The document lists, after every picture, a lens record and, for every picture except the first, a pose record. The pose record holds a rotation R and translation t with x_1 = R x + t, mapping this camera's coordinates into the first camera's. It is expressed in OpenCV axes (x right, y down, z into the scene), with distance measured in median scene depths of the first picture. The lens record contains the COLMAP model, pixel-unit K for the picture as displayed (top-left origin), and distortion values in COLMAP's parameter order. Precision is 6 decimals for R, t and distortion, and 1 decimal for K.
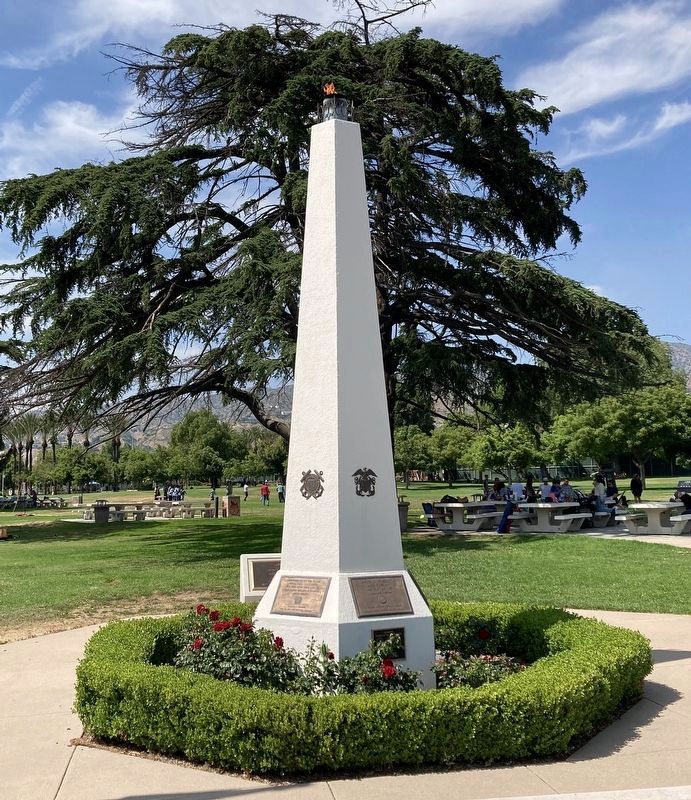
lens RADIAL K [[831.1, 0, 341.8], [0, 831.1, 399.0], [0, 0, 1]] dist [0.117578, 0.000000]
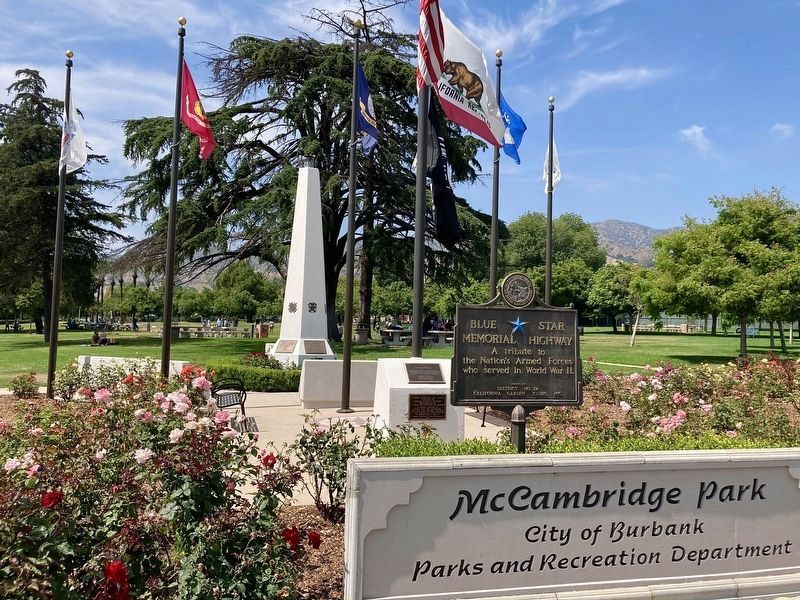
lens RADIAL K [[648.8, 0, 404.9], [0, 648.8, 297.2], [0, 0, 1]] dist [0.075145, -0.001002]
pose [[0.995817, 0.041615, 0.081338, 0.037046], [-0.046313, 0.997314, 0.056747, -0.015968], [-0.078758, -0.060277, 0.995070, -0.269795]]
